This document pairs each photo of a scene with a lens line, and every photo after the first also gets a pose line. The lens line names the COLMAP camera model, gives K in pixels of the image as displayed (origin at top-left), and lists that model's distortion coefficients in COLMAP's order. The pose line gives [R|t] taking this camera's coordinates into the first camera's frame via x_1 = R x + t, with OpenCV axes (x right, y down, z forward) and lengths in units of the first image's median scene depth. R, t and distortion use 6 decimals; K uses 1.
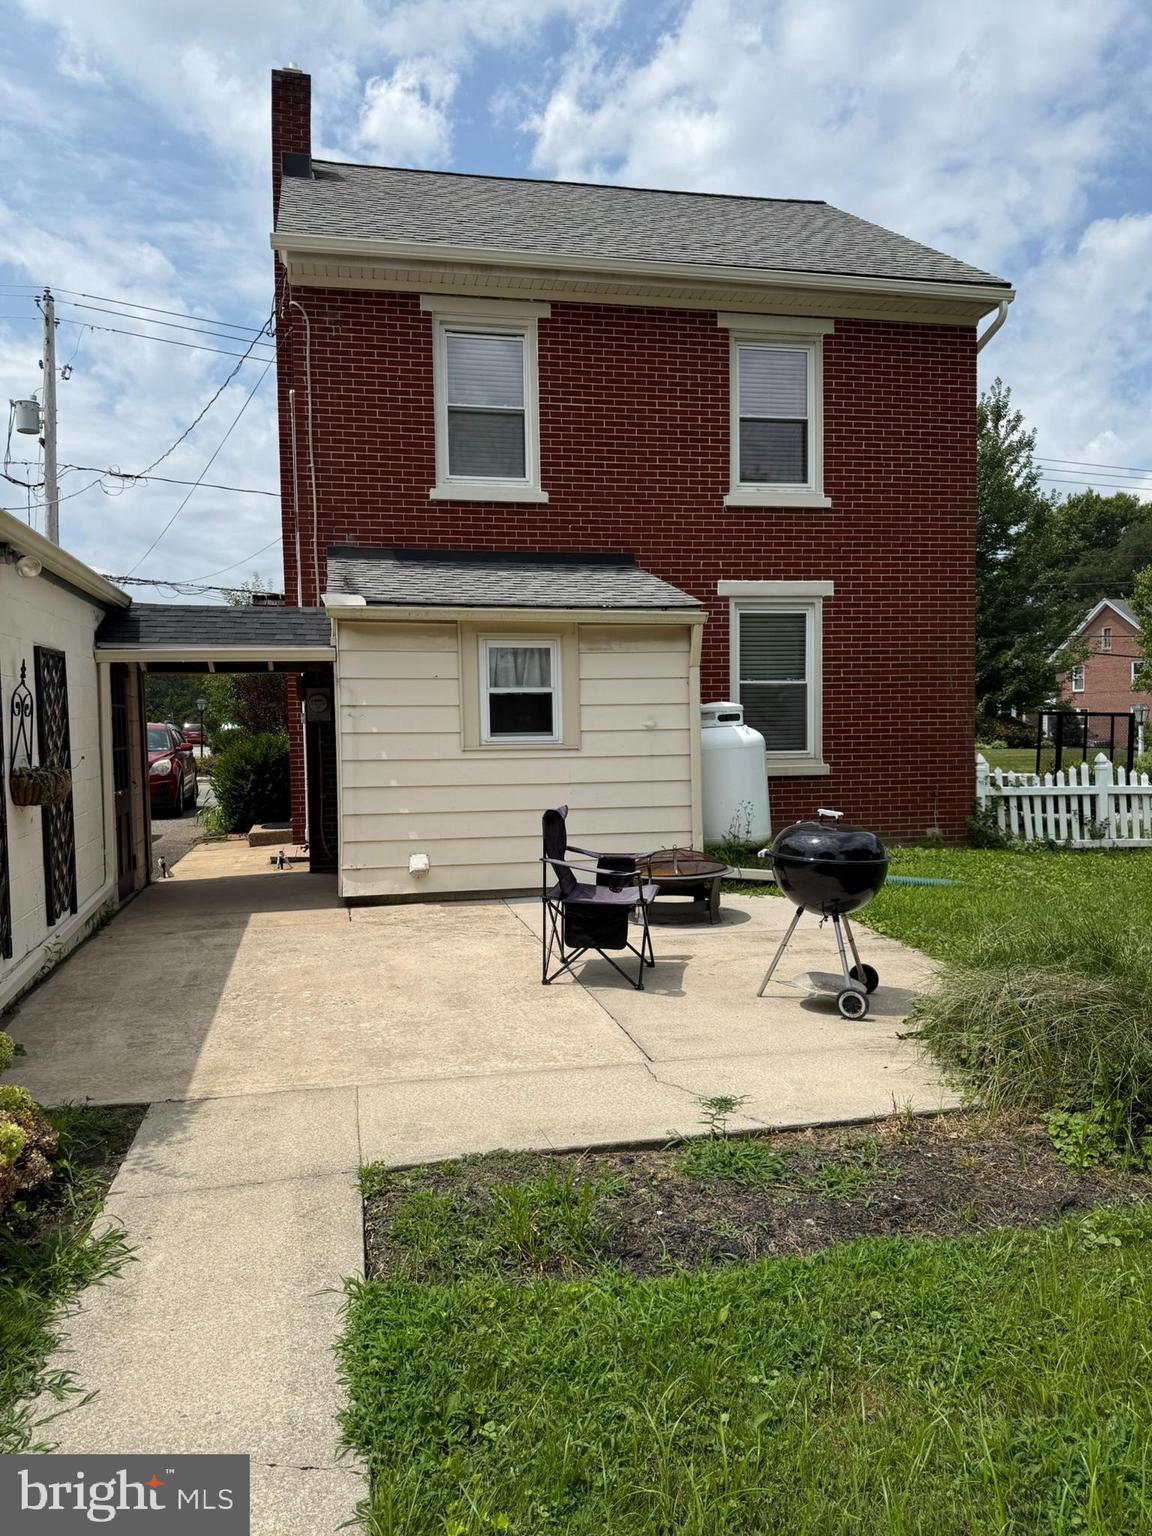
lens RADIAL K [[1072.8, 0, 573.3], [0, 1072.8, 774.3], [0, 0, 1]] dist [0.163843, -0.277744]
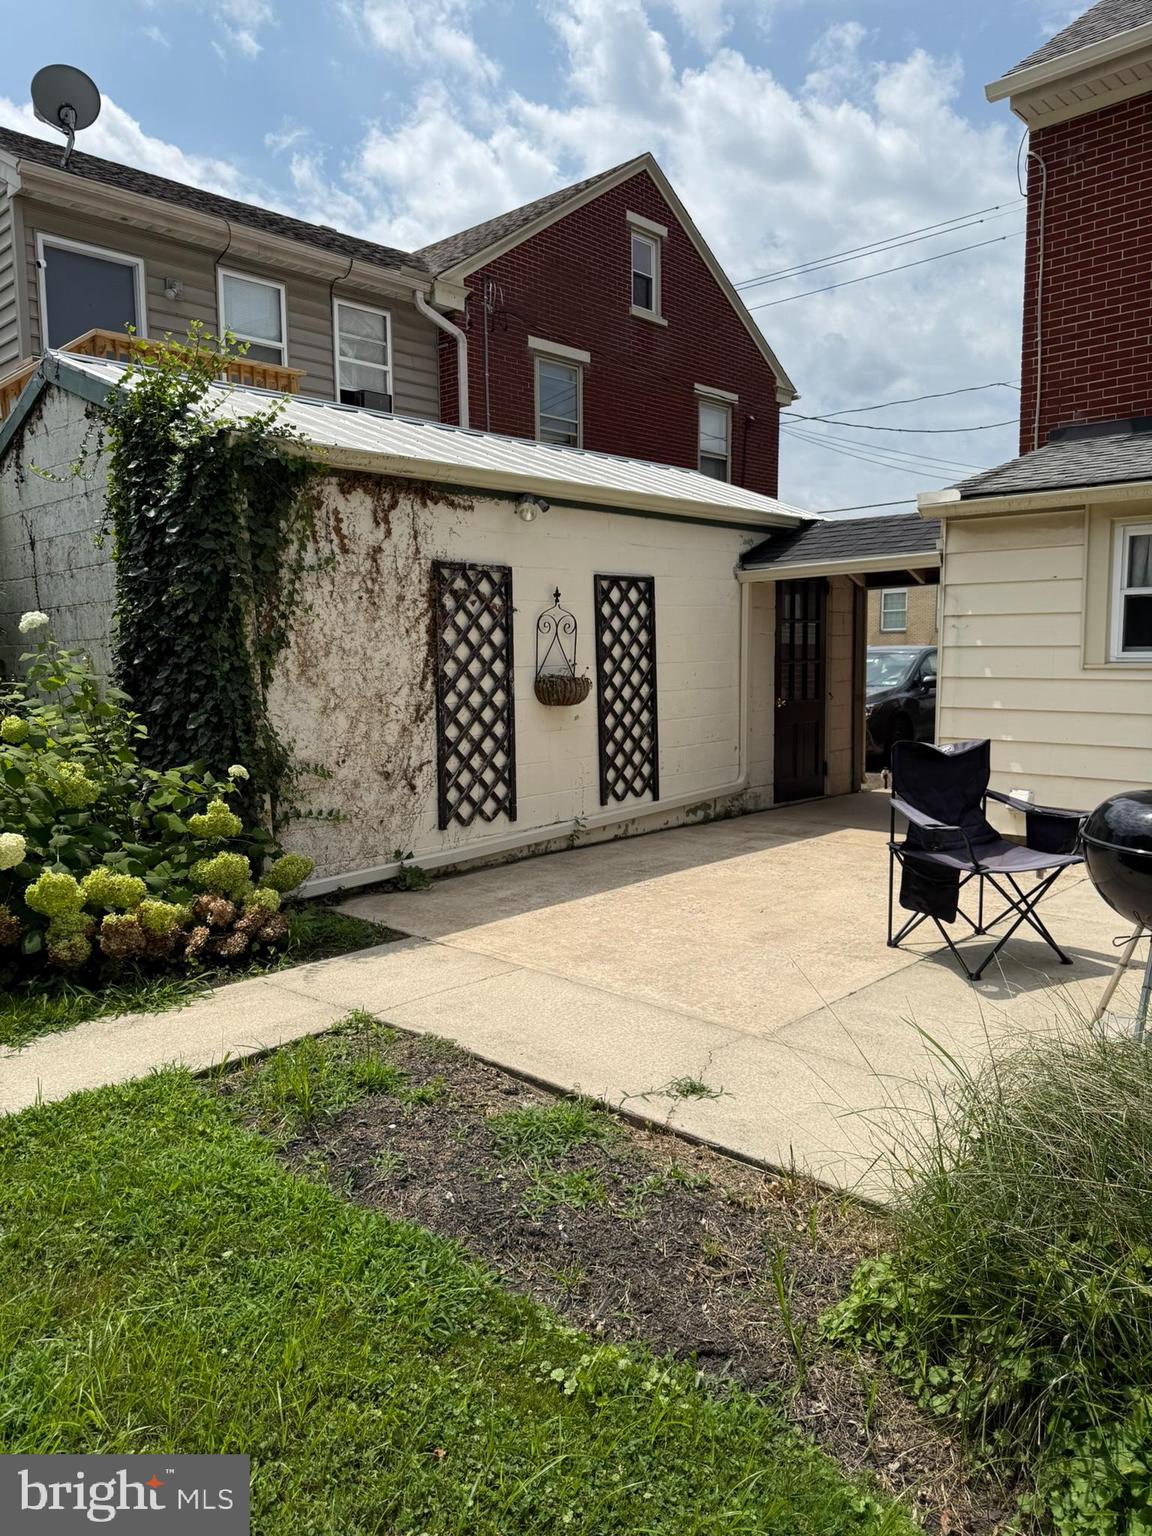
lens RADIAL K [[1072.8, 0, 573.3], [0, 1072.8, 774.3], [0, 0, 1]] dist [0.163843, -0.277744]
pose [[0.561017, 0.101699, -0.821533, 0.651094], [-0.038145, 0.994547, 0.097068, -0.015389], [0.826925, -0.023119, 0.561837, 0.397534]]
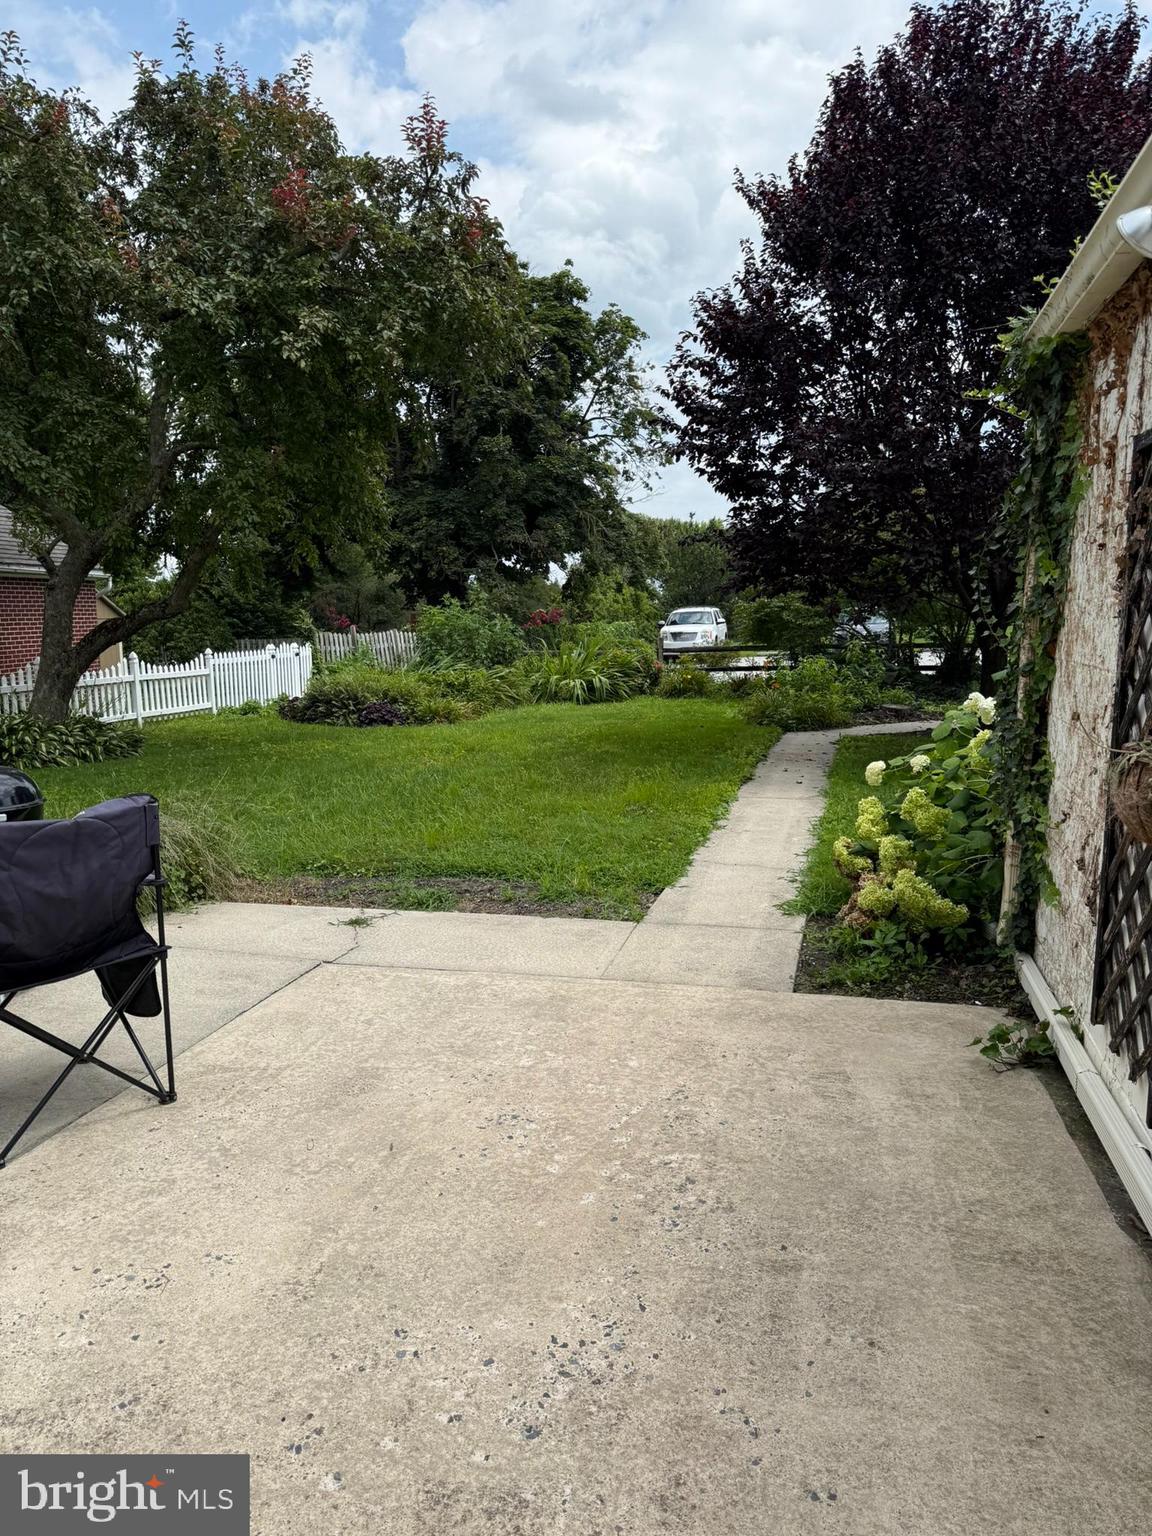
lens RADIAL K [[1072.8, 0, 573.3], [0, 1072.8, 774.3], [0, 0, 1]] dist [0.163843, -0.277744]
pose [[-0.891242, -0.043540, 0.451434, -0.575337], [0.046140, 0.981512, 0.185758, -0.084339], [-0.451176, 0.186385, -0.872755, 1.710674]]
